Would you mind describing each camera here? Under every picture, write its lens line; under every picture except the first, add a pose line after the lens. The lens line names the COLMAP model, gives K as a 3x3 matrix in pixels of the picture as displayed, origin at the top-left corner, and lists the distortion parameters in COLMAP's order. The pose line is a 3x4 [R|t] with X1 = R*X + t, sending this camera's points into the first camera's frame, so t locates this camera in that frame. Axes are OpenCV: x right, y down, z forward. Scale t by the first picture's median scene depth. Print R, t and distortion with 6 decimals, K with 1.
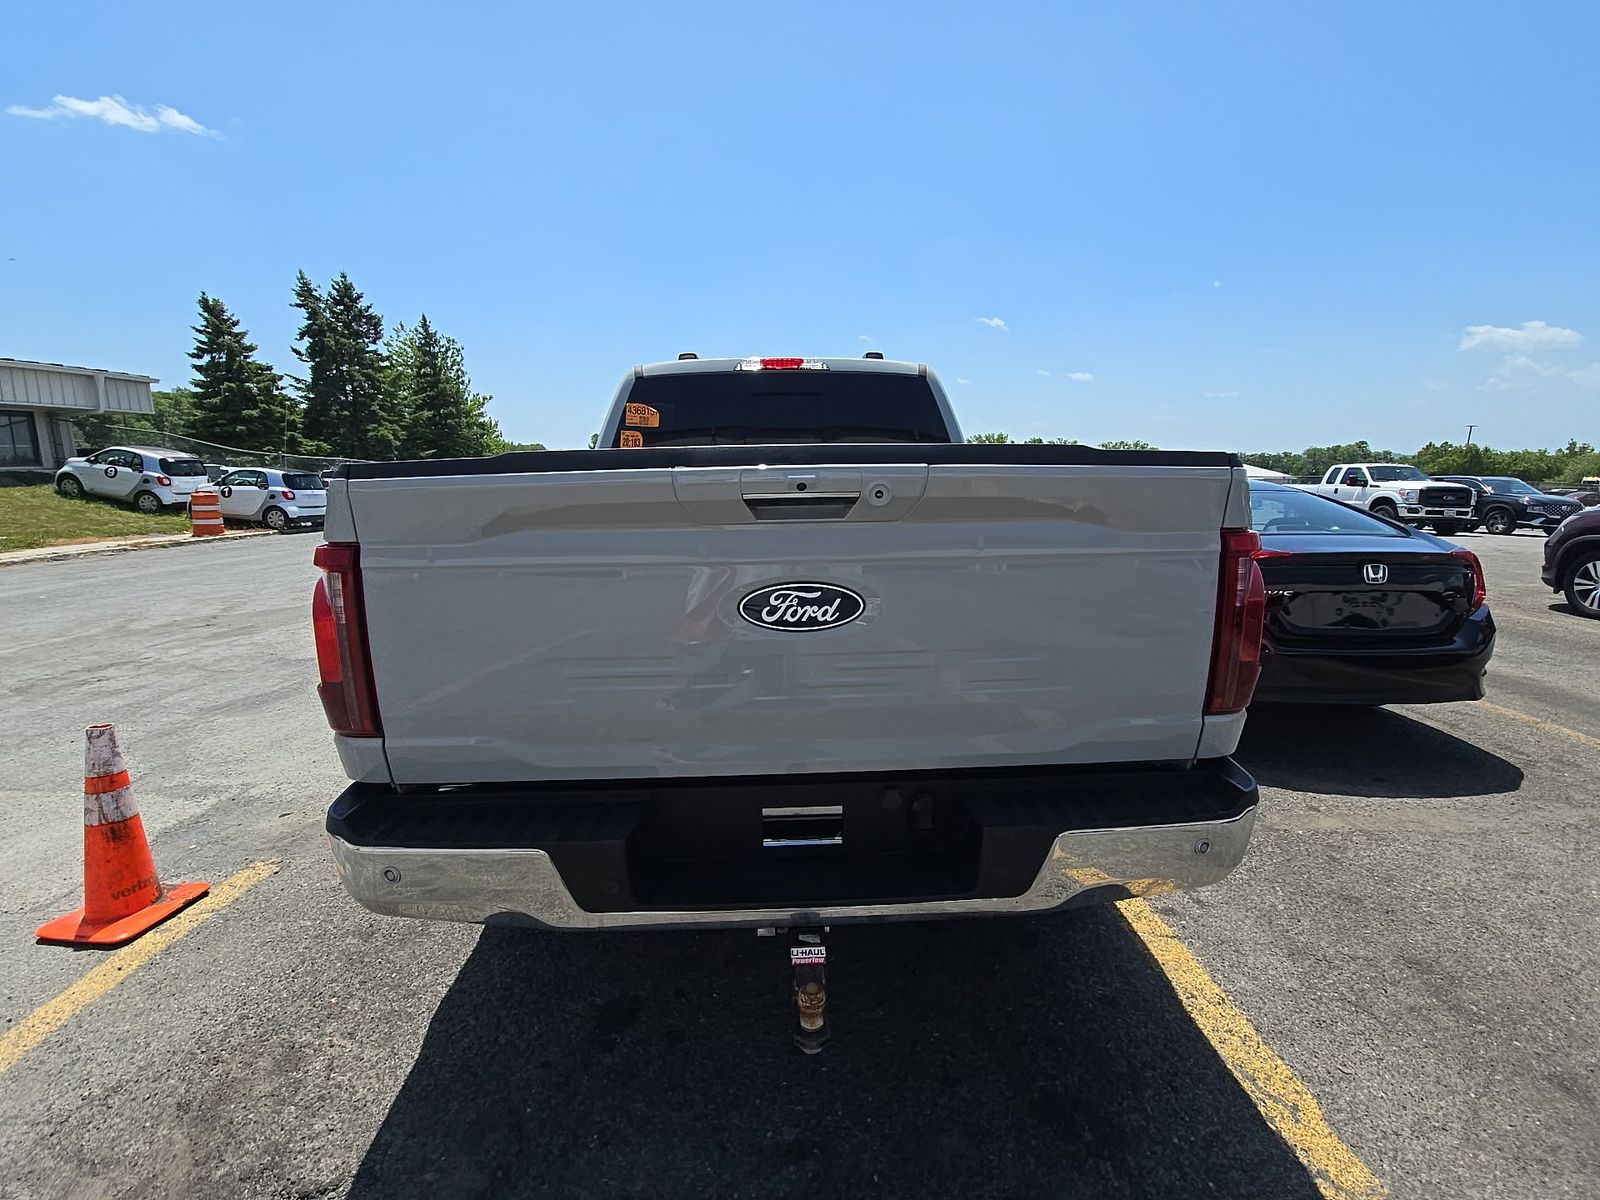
lens RADIAL K [[653.8, 0, 793.1], [0, 653.8, 585.9], [0, 0, 1]] dist [0.012820, -0.009860]
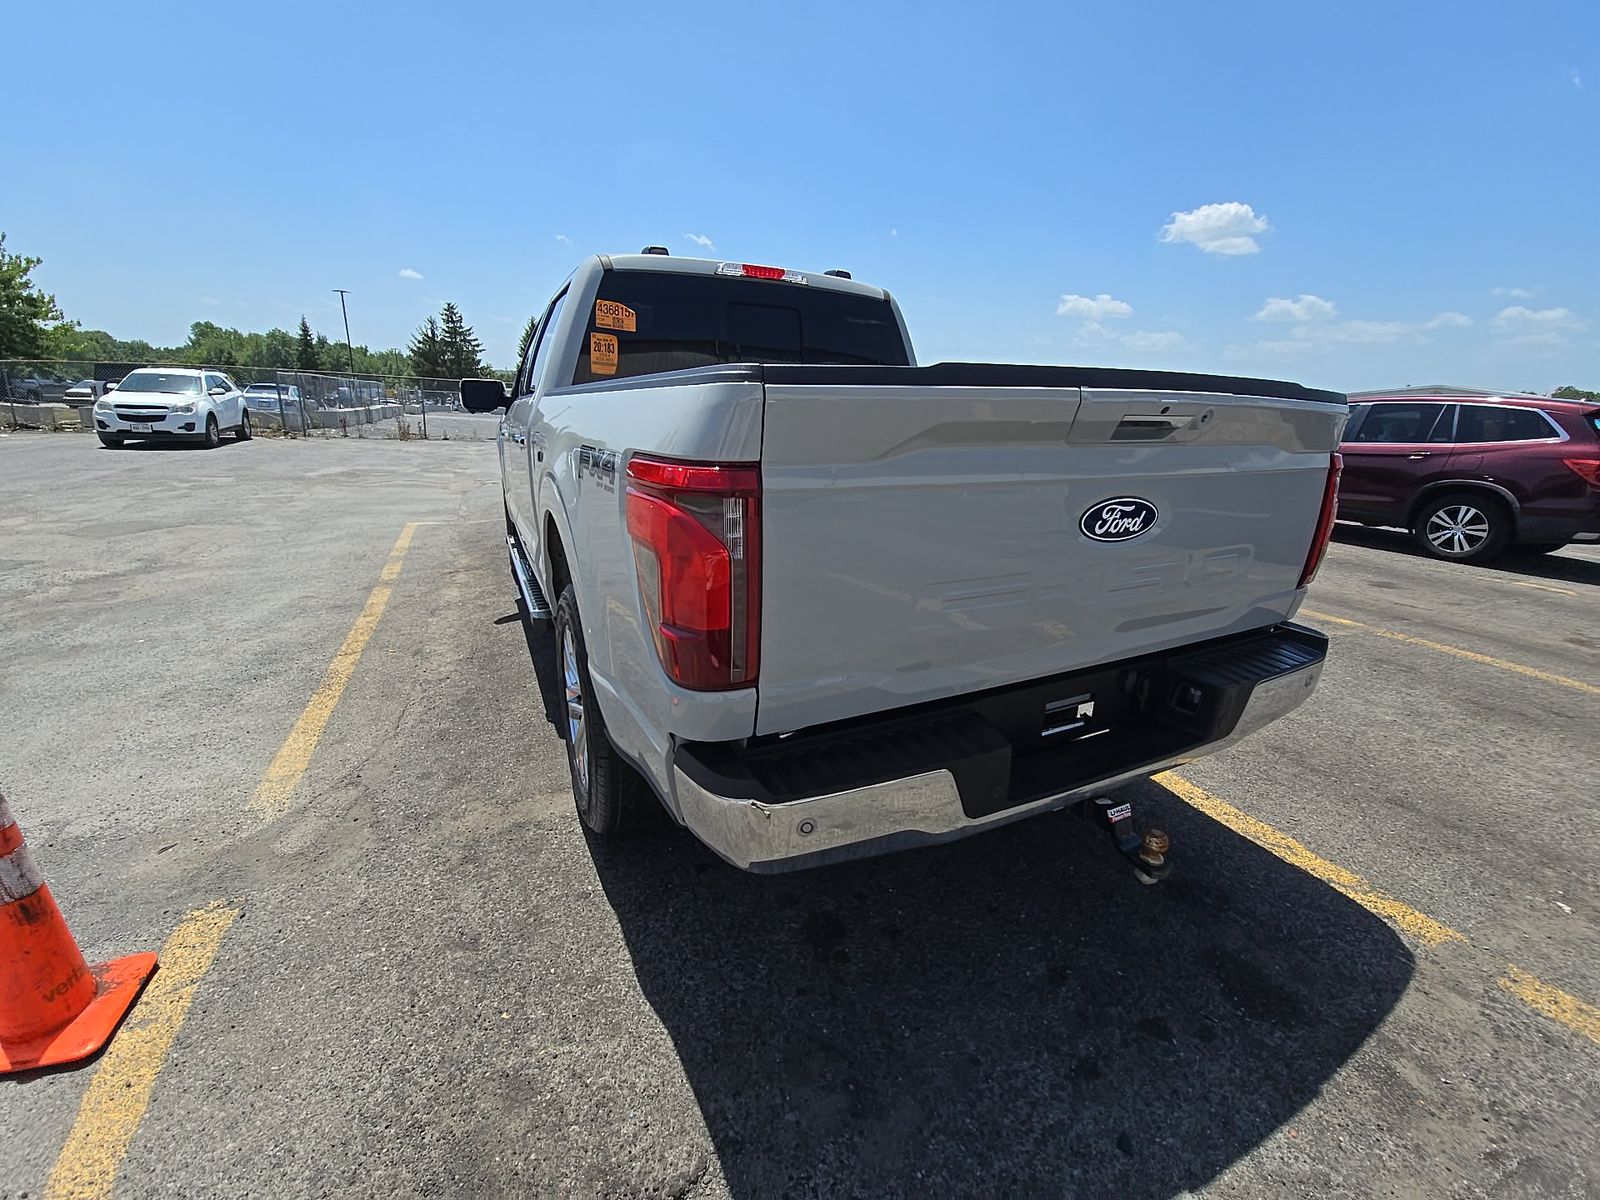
lens RADIAL K [[653.8, 0, 787.9], [0, 653.8, 589.8], [0, 0, 1]] dist [0.012820, -0.009860]
pose [[0.910944, -0.079251, 0.404847, -0.398716], [0.031197, 0.991797, 0.123955, -0.002208], [-0.411350, -0.100286, 0.905944, 0.084772]]
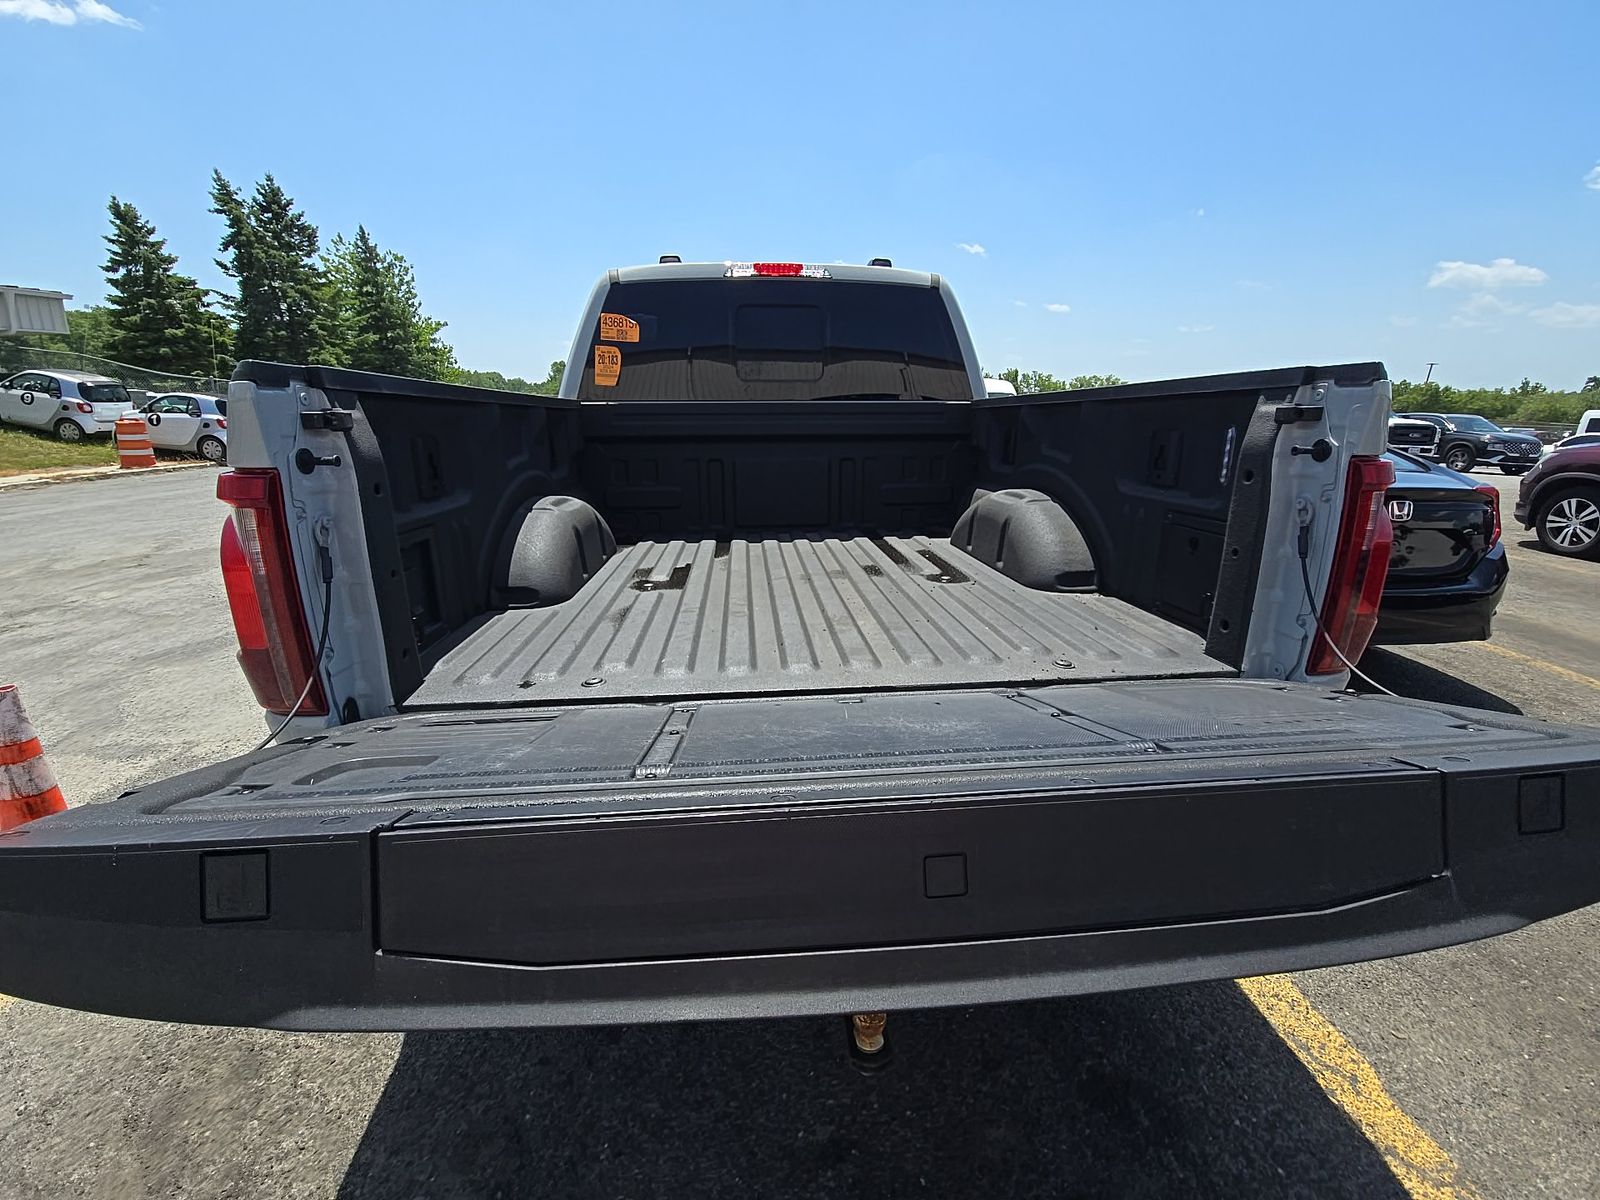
lens RADIAL K [[653.8, 0, 794.9], [0, 653.8, 586.0], [0, 0, 1]] dist [0.012820, -0.009860]
pose [[0.998858, -0.004484, 0.047575, -0.038971], [-0.000154, 0.995281, 0.097031, -0.001604], [-0.047785, -0.096927, 0.994144, 0.080918]]
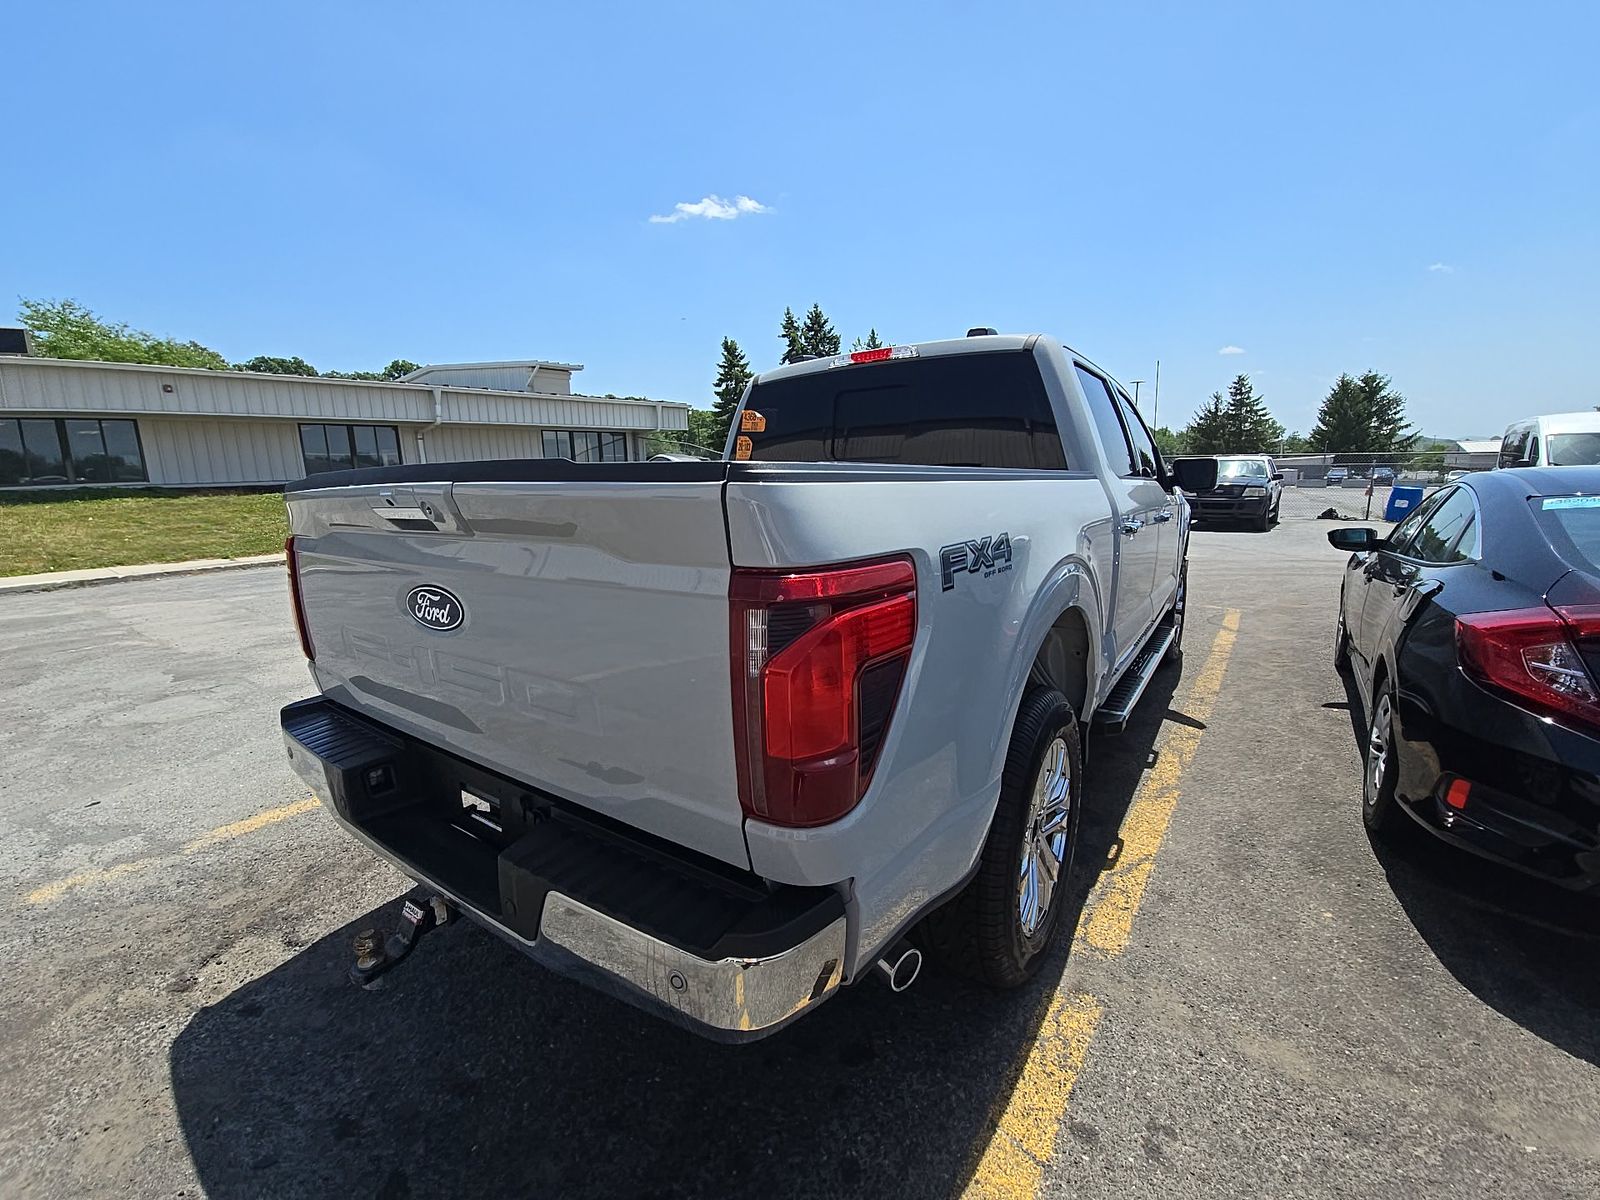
lens RADIAL K [[653.8, 0, 798.7], [0, 653.8, 585.1], [0, 0, 1]] dist [0.012820, -0.009860]
pose [[0.792554, 0.091108, -0.602957, 0.487304], [-0.083906, 0.995664, 0.040157, -0.043102], [0.604002, 0.018766, 0.796762, 0.198420]]
